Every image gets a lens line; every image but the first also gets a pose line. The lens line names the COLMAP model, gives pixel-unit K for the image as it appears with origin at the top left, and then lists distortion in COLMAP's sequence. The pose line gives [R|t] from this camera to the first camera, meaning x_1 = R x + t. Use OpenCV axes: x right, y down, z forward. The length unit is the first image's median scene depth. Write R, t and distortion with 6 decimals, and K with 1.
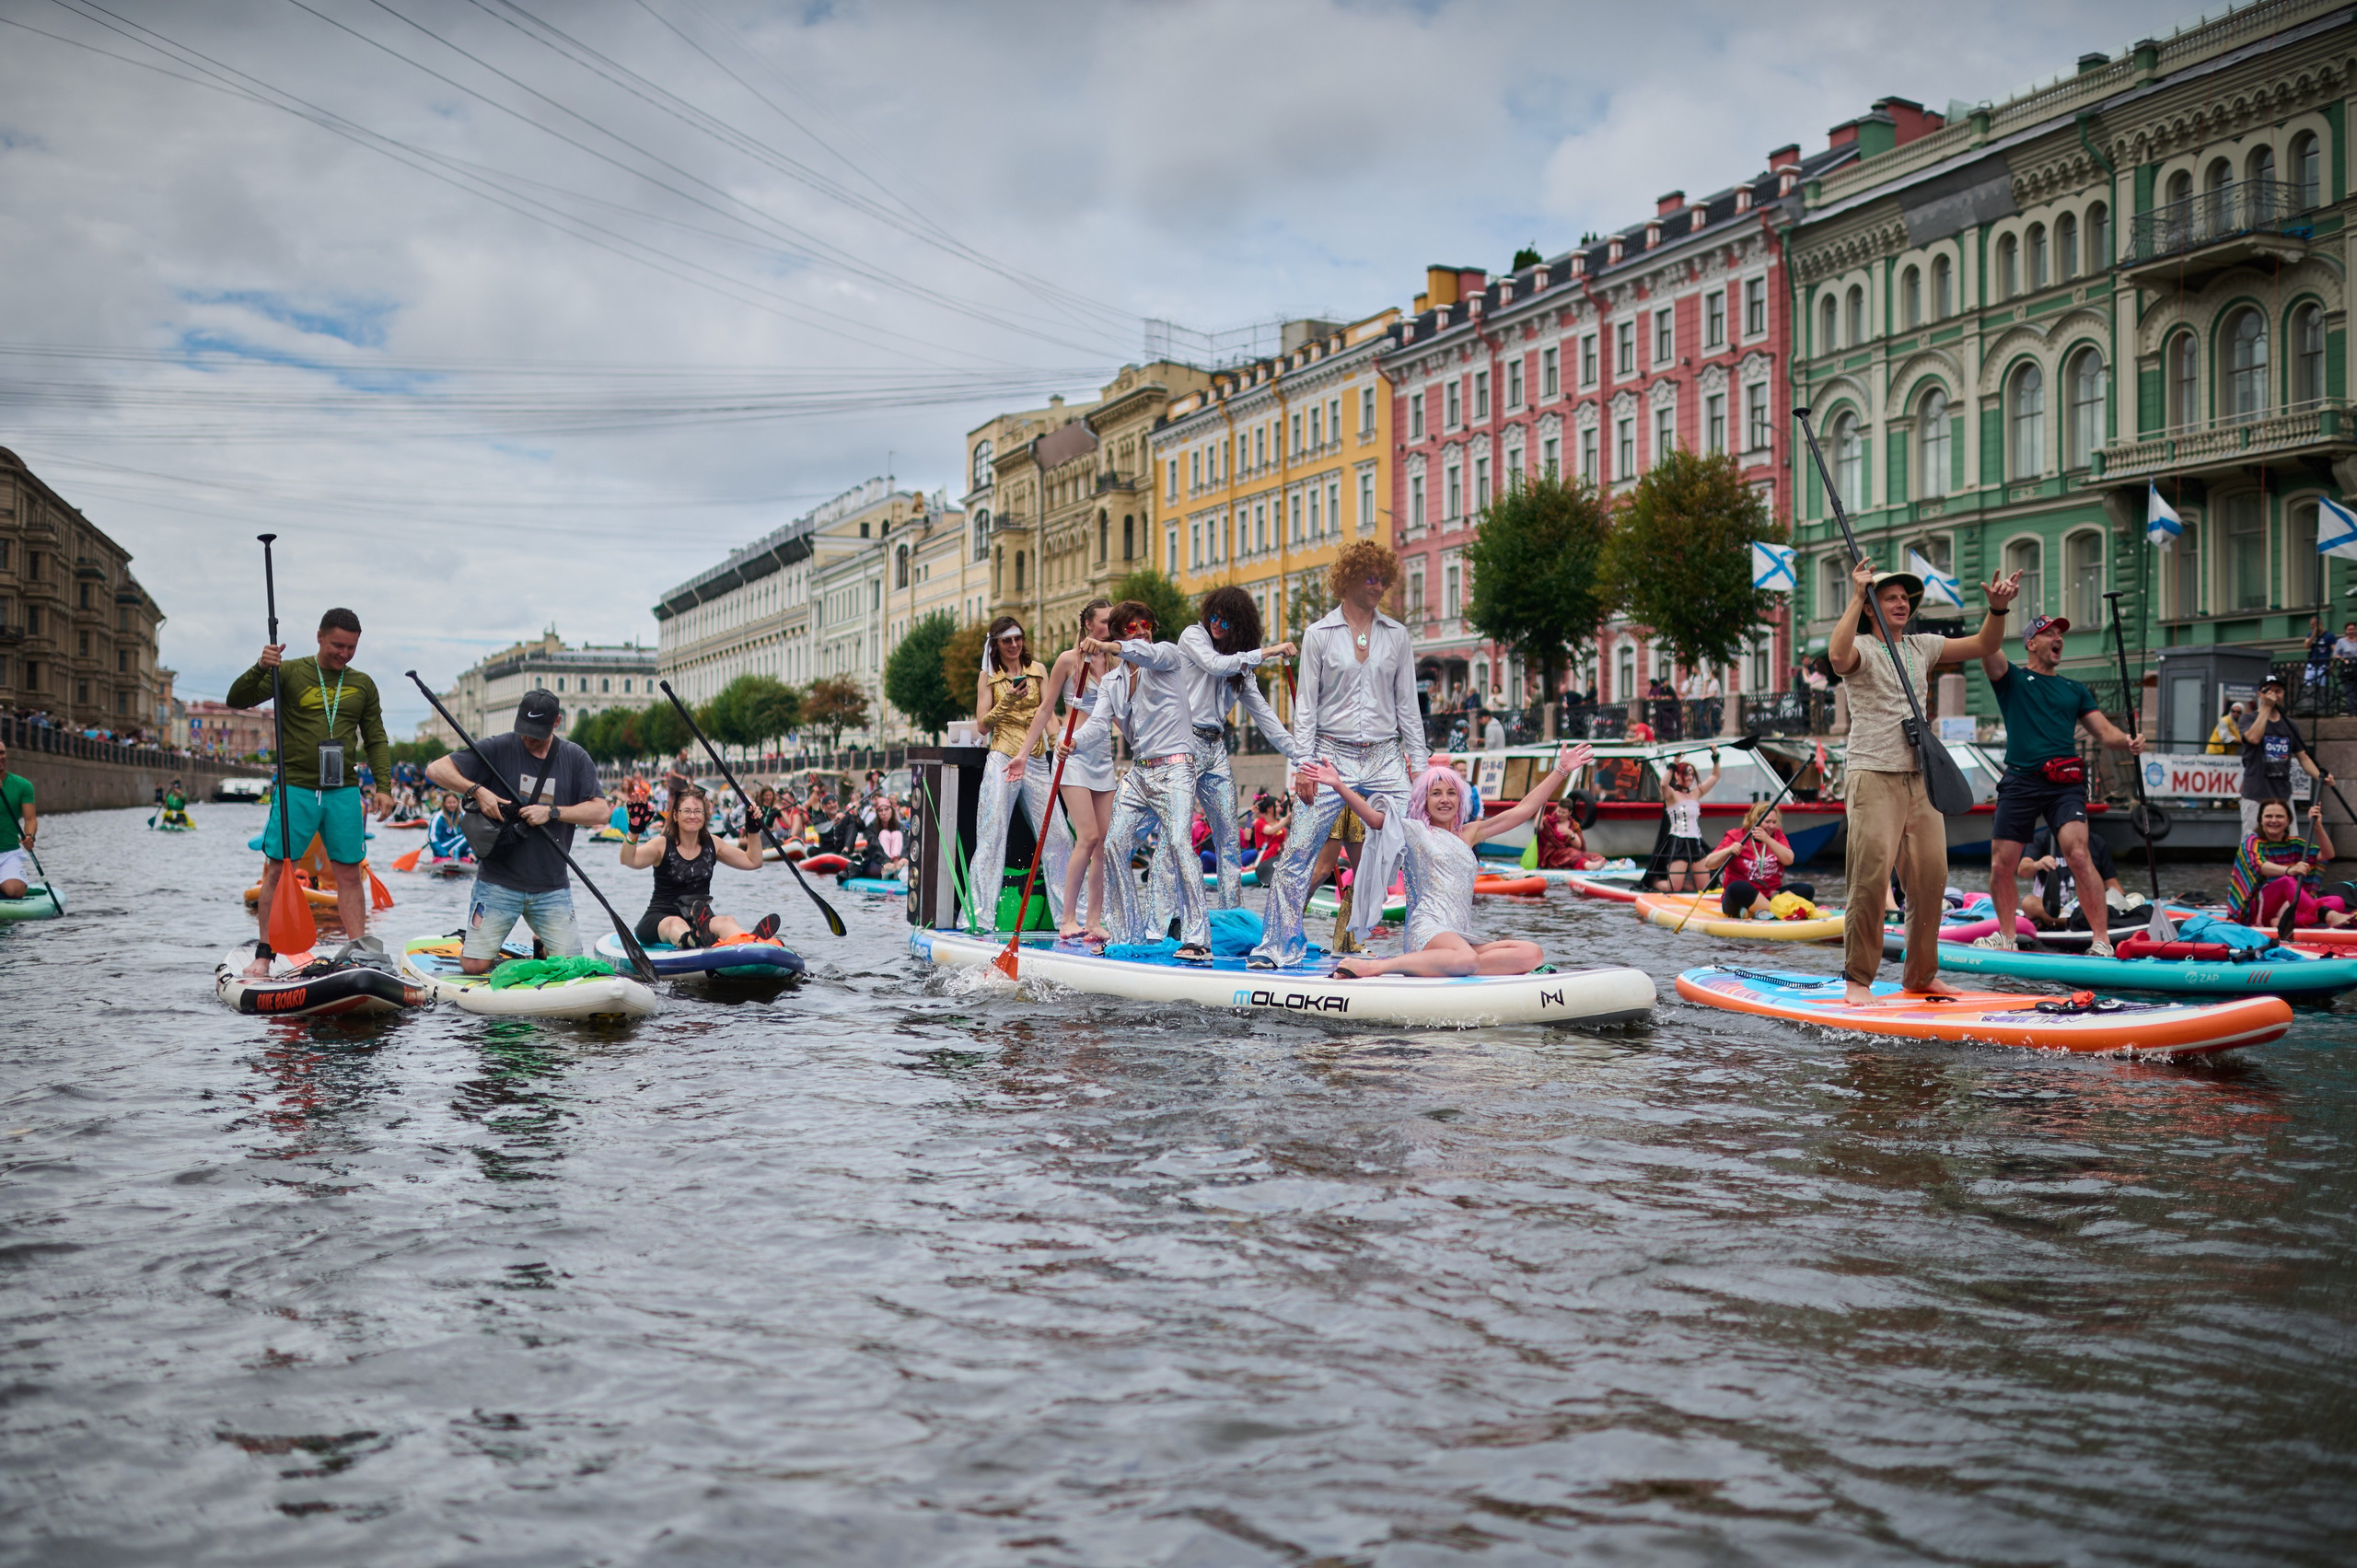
lens RADIAL K [[2342.5, 0, 1178.5], [0, 2342.5, 784.0], [0, 0, 1]] dist [-0.095663, 0.130769]
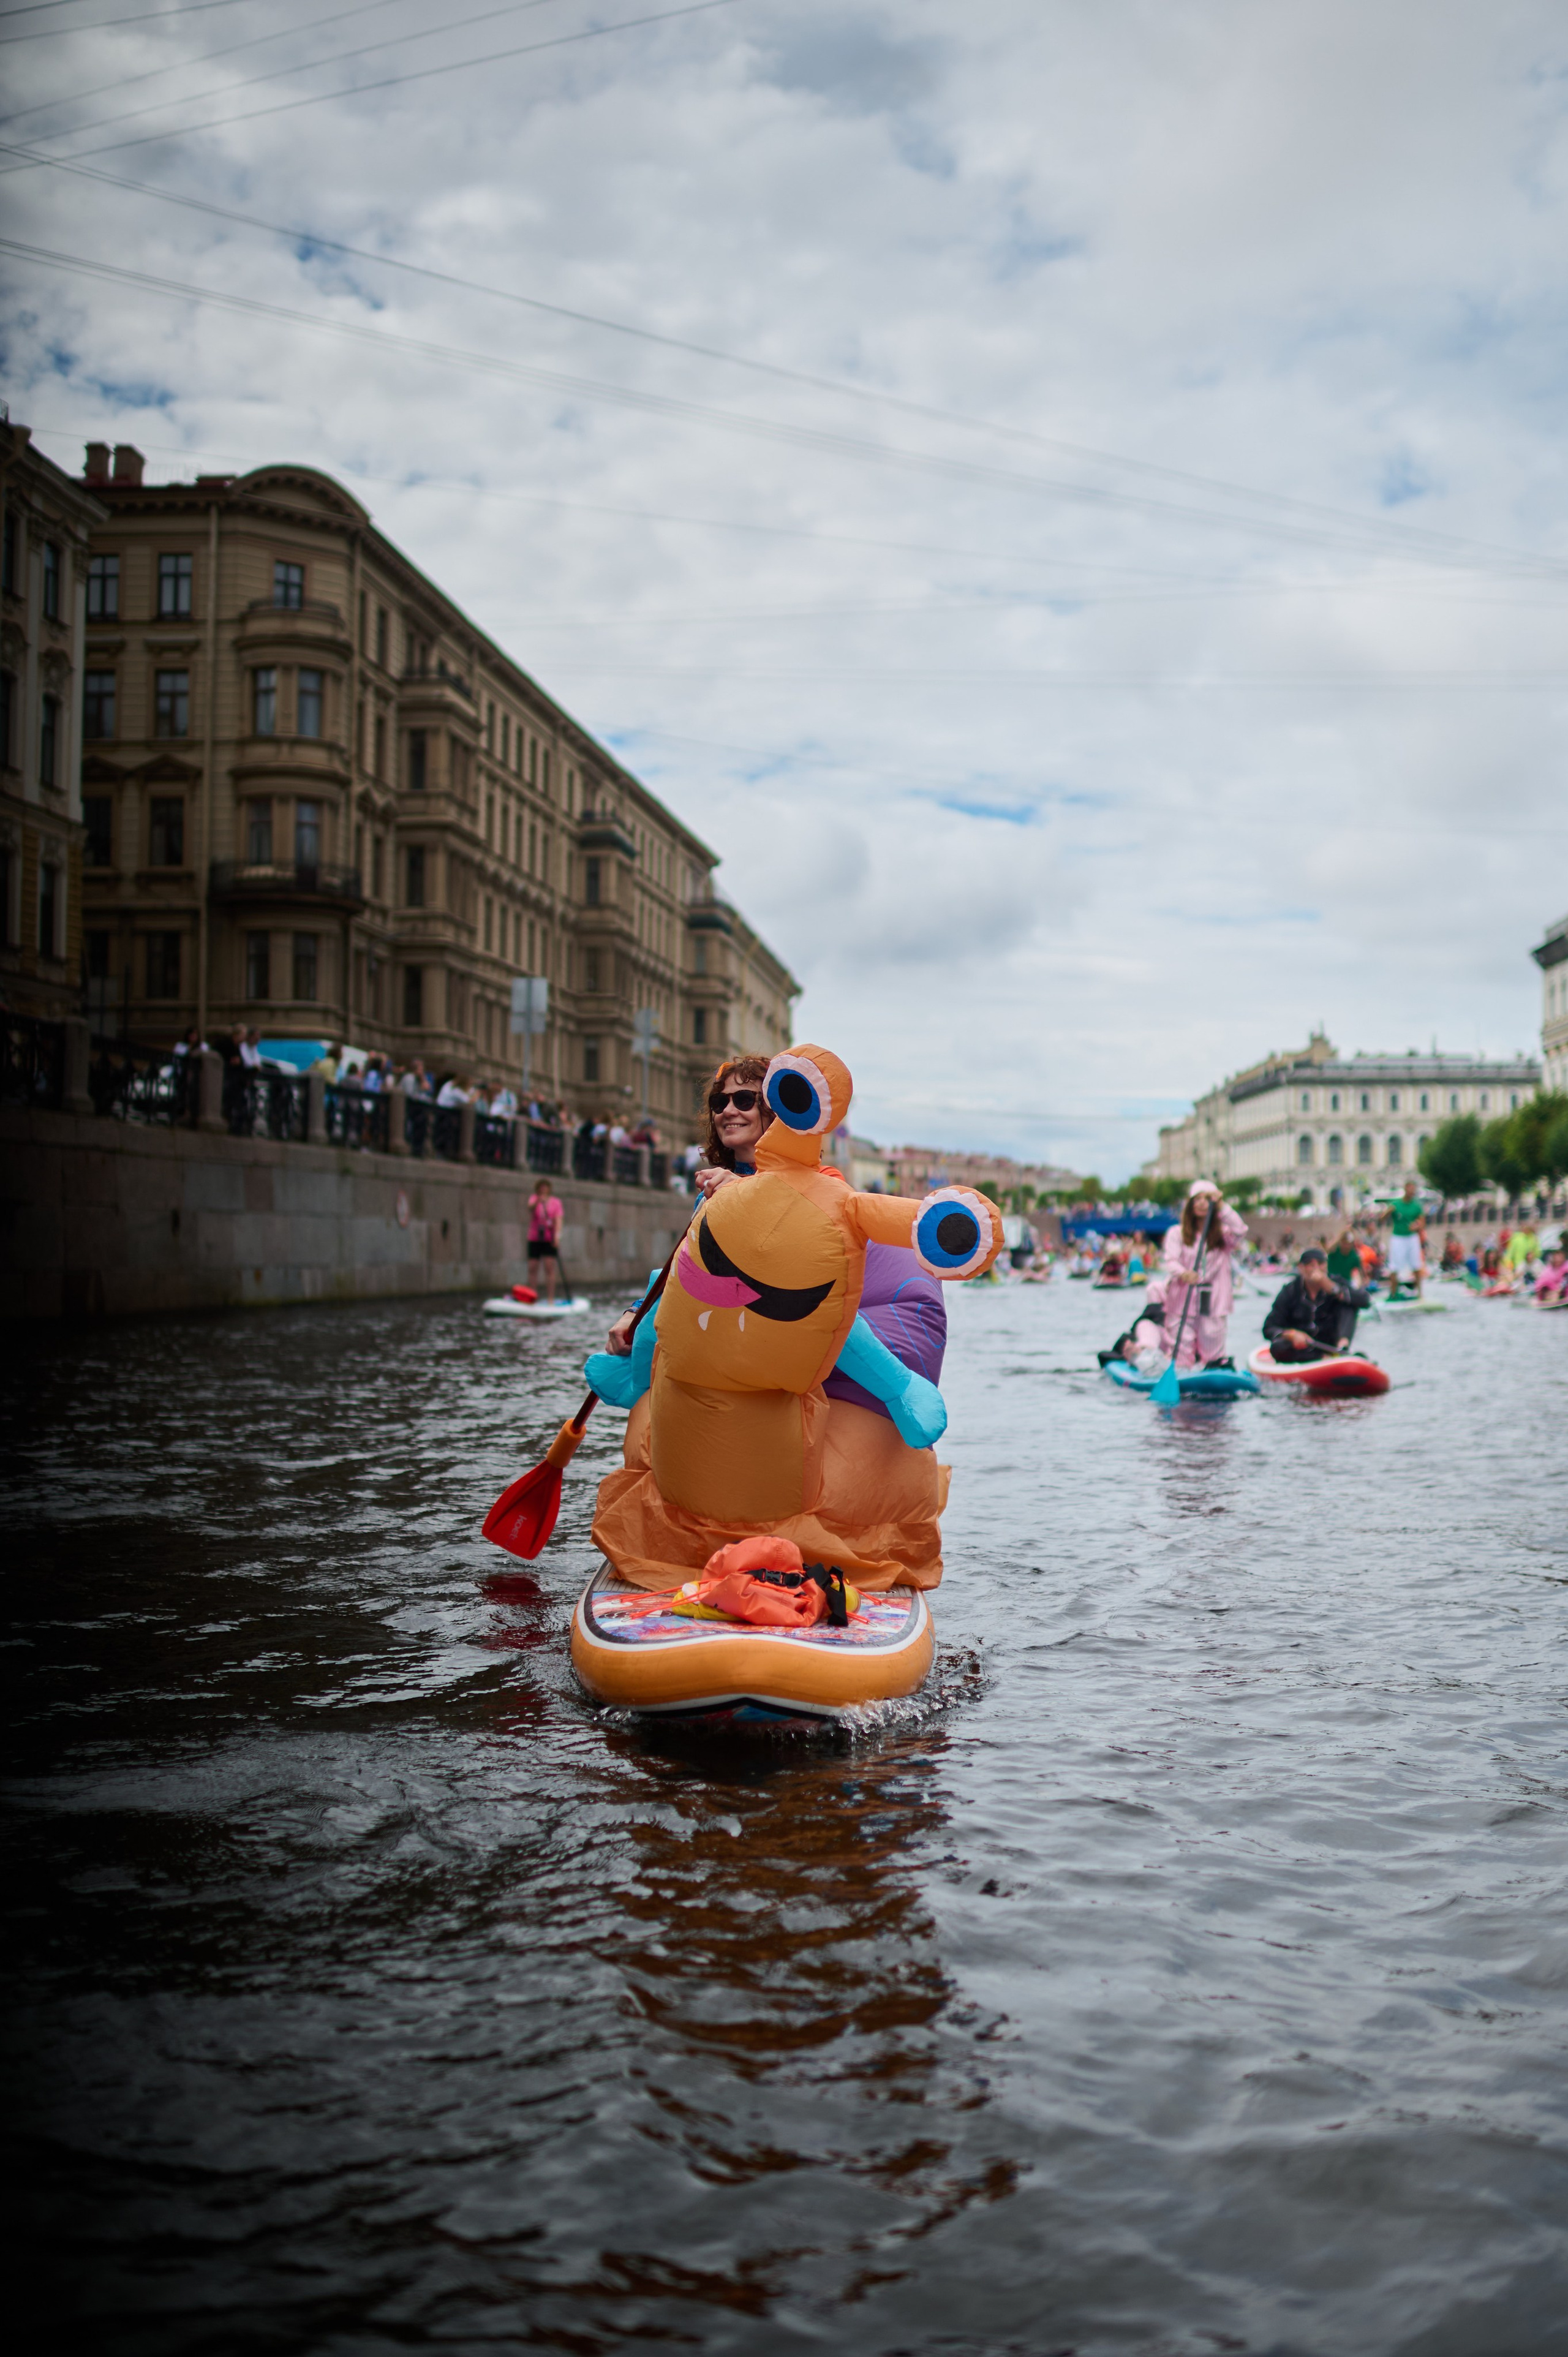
lens RADIAL K [[2342.4, 0, 784.0], [0, 2342.4, 1178.5], [0, 0, 1]] dist [-0.095663, 0.130769]
pose [[0.895857, -0.016857, -0.444022, -0.104635], [0.005525, 0.999625, -0.026802, 0.000893], [0.444308, 0.021558, 0.895615, 0.286671]]
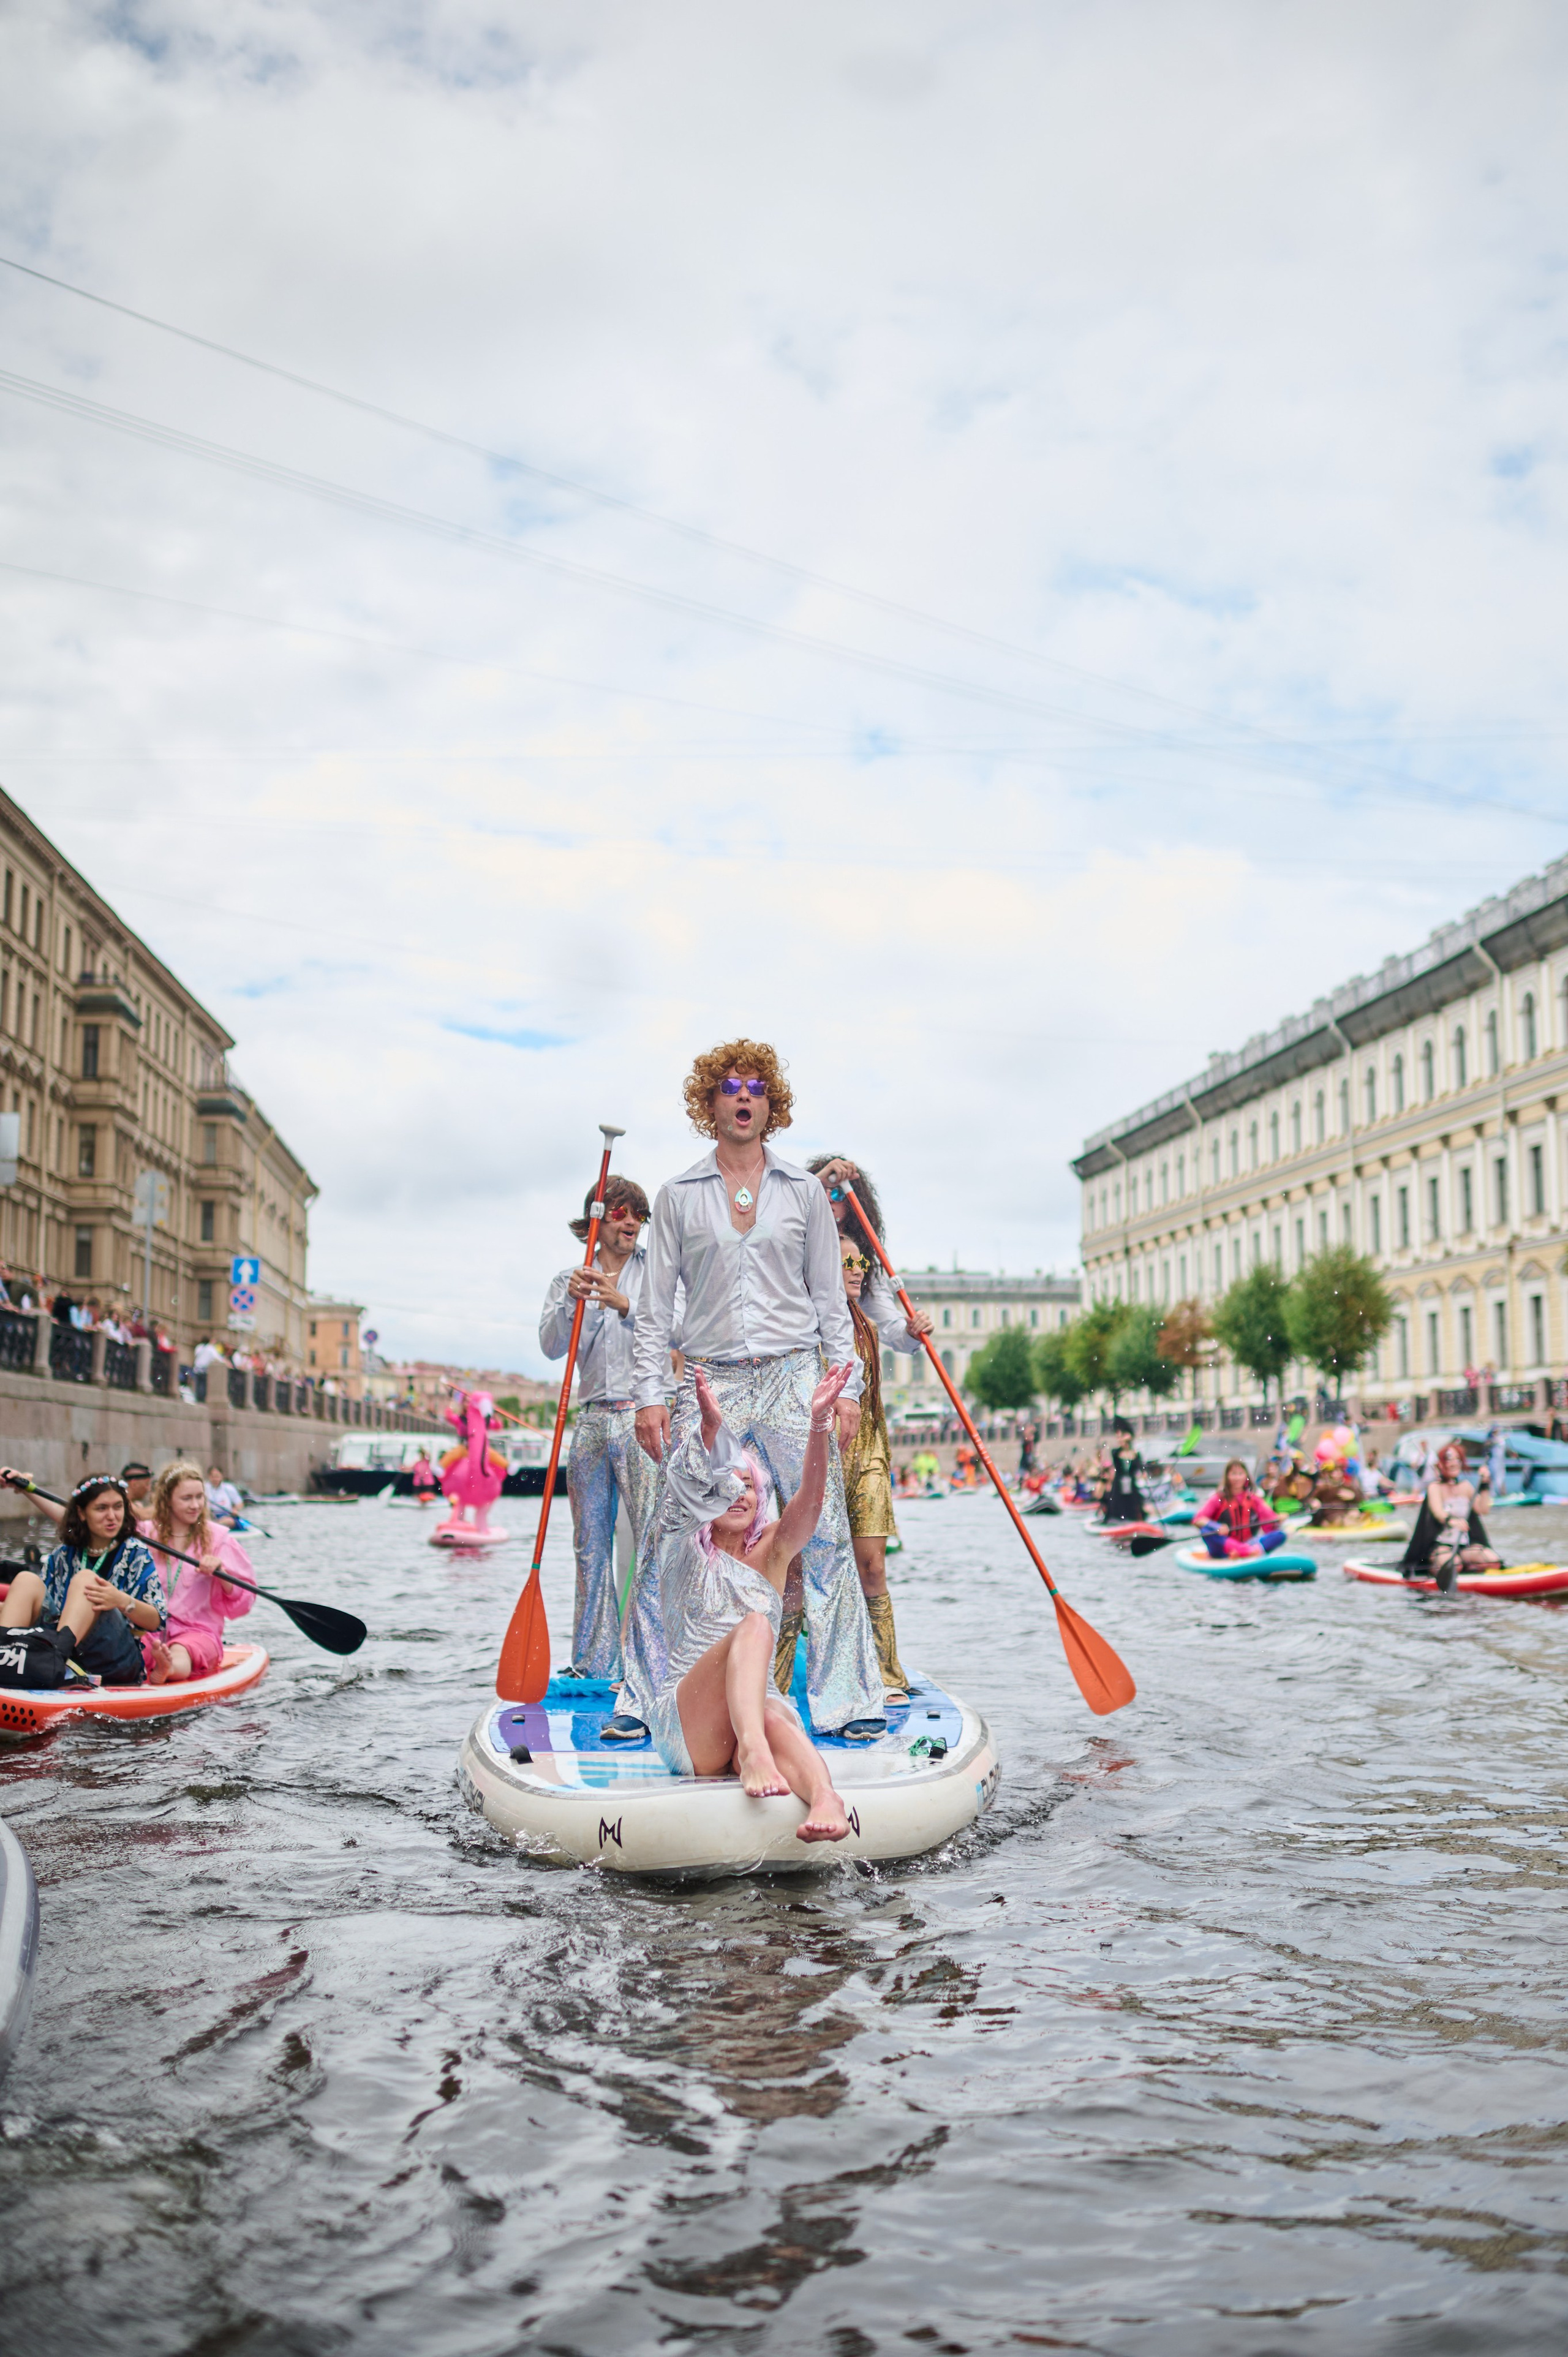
lens RADIAL K [[2342.4, 0, 784.0], [0, 2342.4, 1178.5], [0, 0, 1]] dist [-0.095663, 0.130769]
pose [[0.968557, -0.039789, -0.245590, -0.118085], [0.010936, 0.992984, -0.117746, 0.000919], [0.248551, 0.111358, 0.962196, 0.309899]]
